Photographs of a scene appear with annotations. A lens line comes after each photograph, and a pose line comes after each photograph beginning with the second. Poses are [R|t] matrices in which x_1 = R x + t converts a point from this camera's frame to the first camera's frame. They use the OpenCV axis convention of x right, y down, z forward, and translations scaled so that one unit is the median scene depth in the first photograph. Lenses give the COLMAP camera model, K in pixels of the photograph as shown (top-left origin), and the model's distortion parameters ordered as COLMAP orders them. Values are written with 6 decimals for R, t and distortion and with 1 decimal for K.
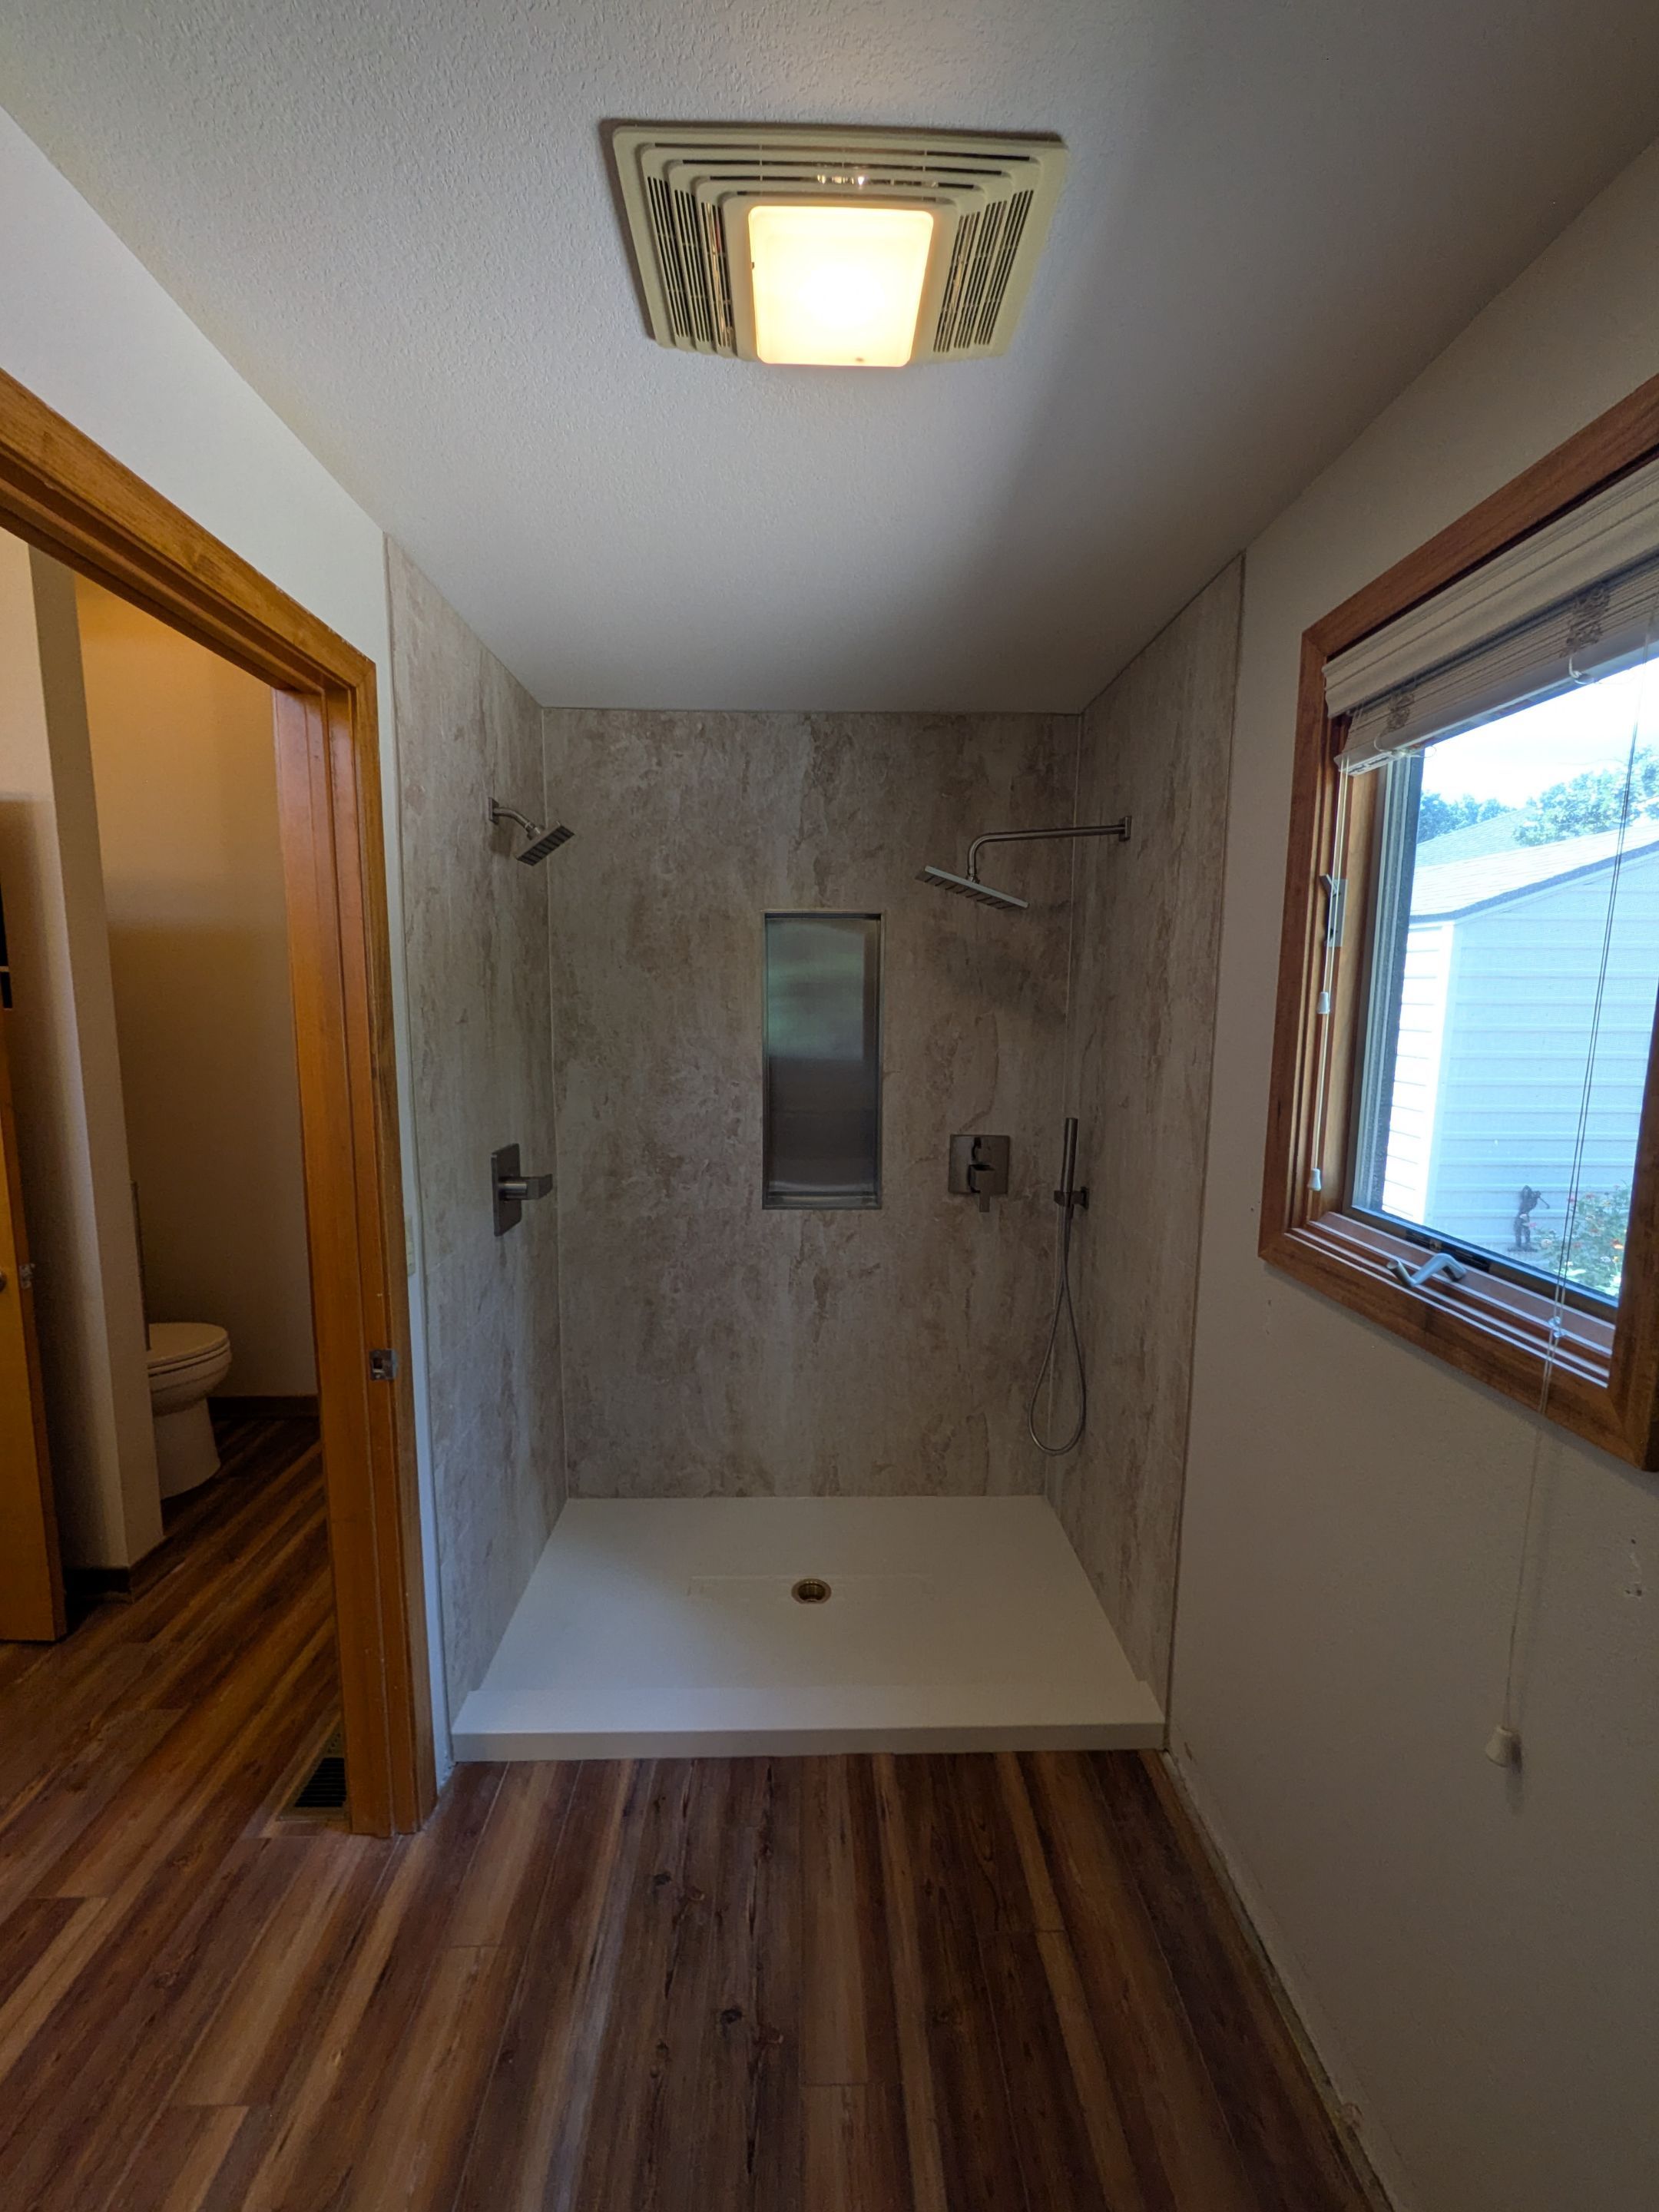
lens RADIAL K [[893.4, 0, 829.5], [0, 893.4, 1106.0], [0, 0, 1]] dist [-0.000982, -0.000175]
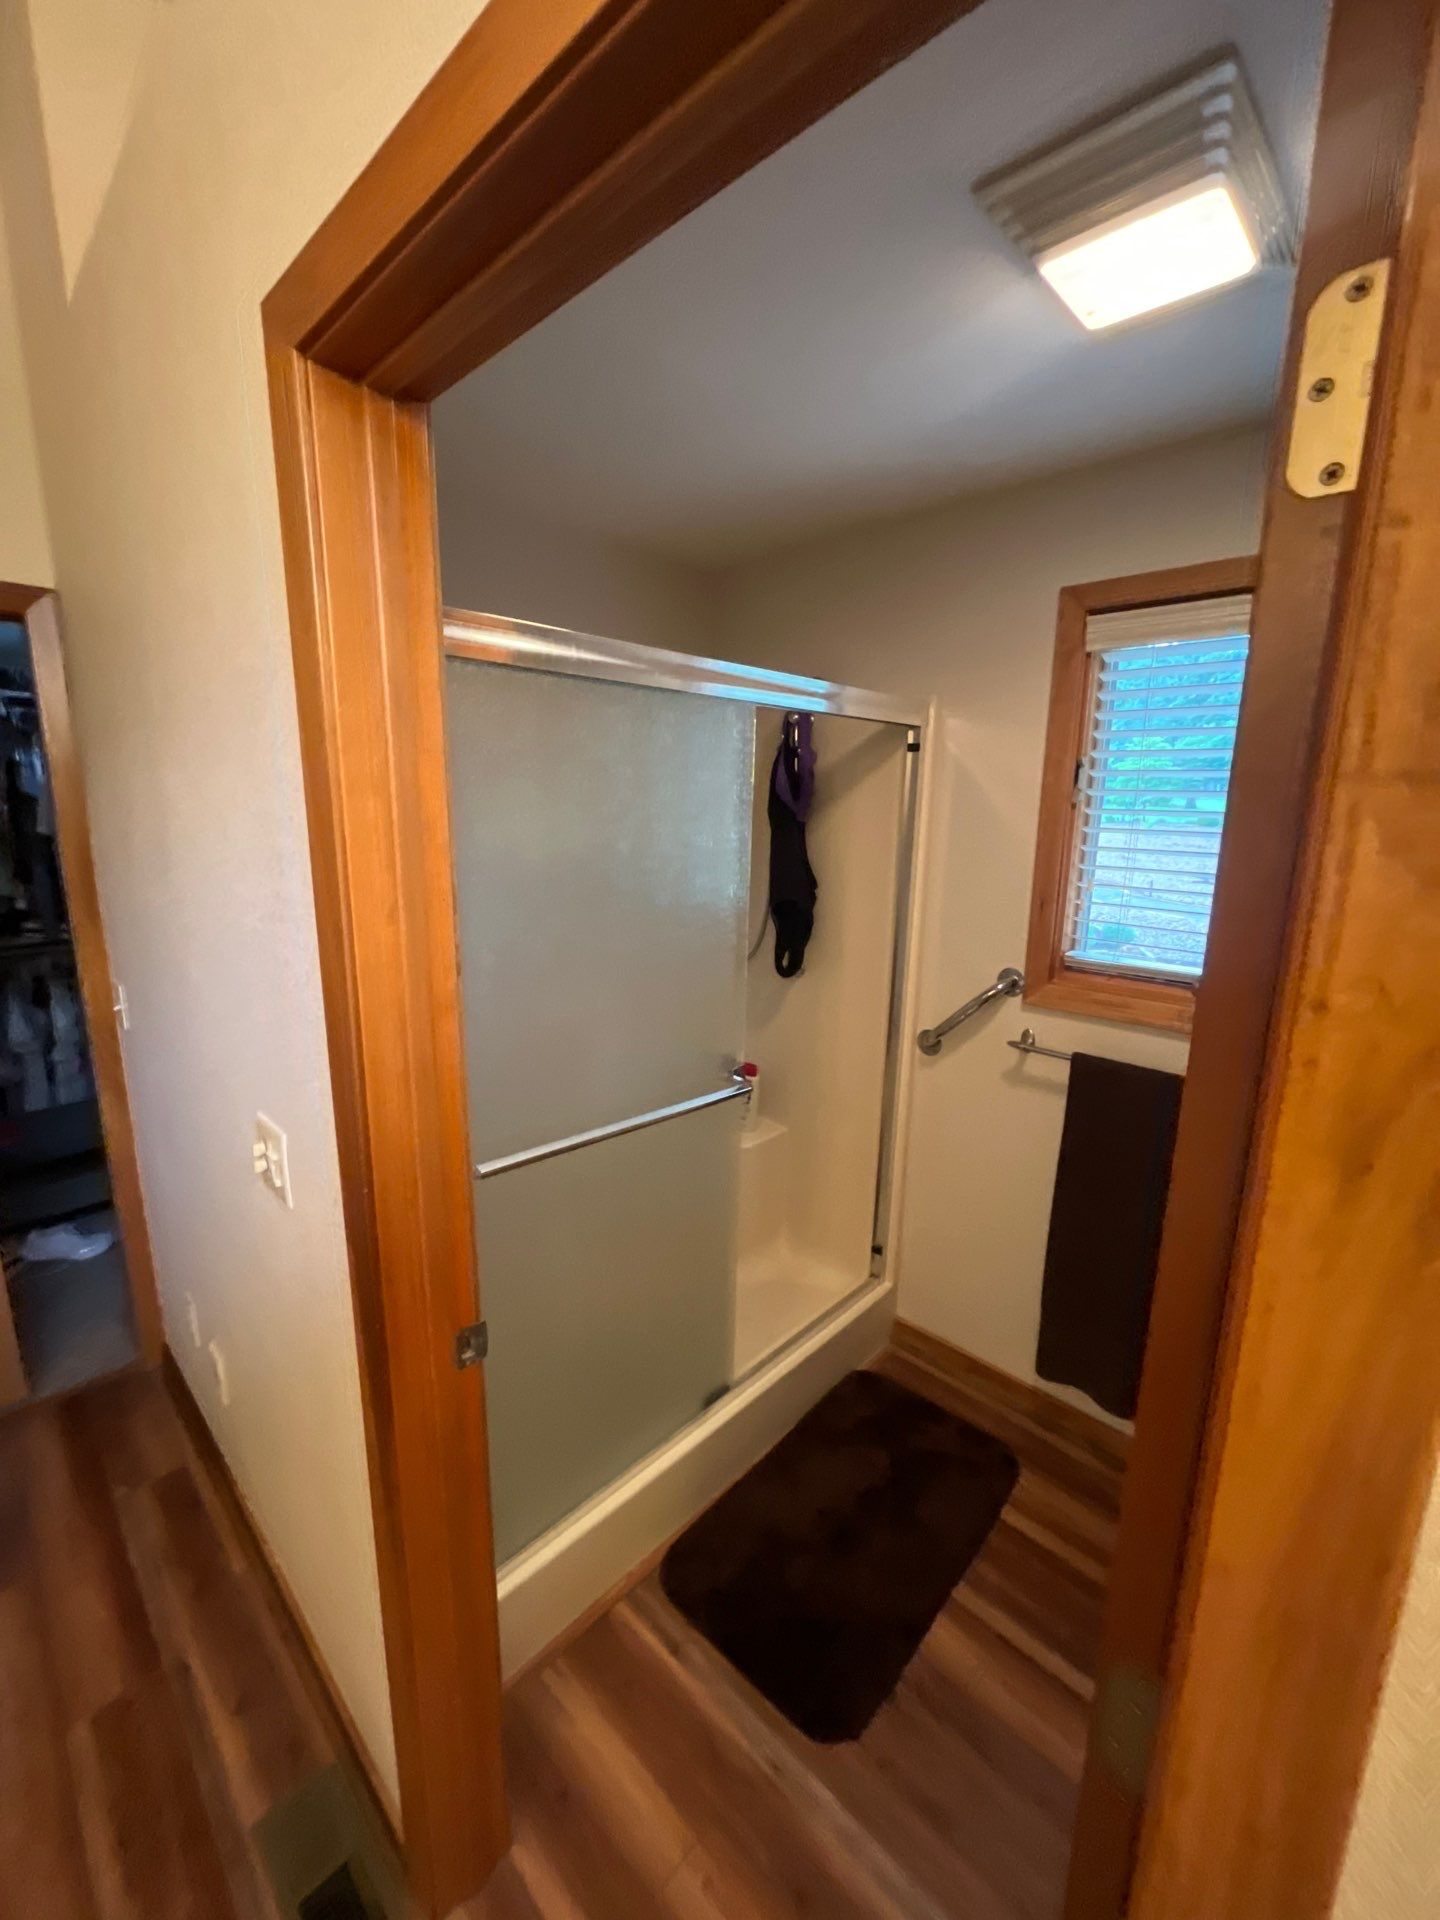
lens RADIAL K [[775.5, 0, 720.0], [0, 775.5, 960.0], [0, 0, 1]] dist [-0.000982, -0.000175]
pose [[0.716946, -0.136721, 0.683591, -0.859152], [0.078738, 0.990186, 0.115460, -0.105772], [-0.692668, -0.028954, 0.720675, 0.437842]]
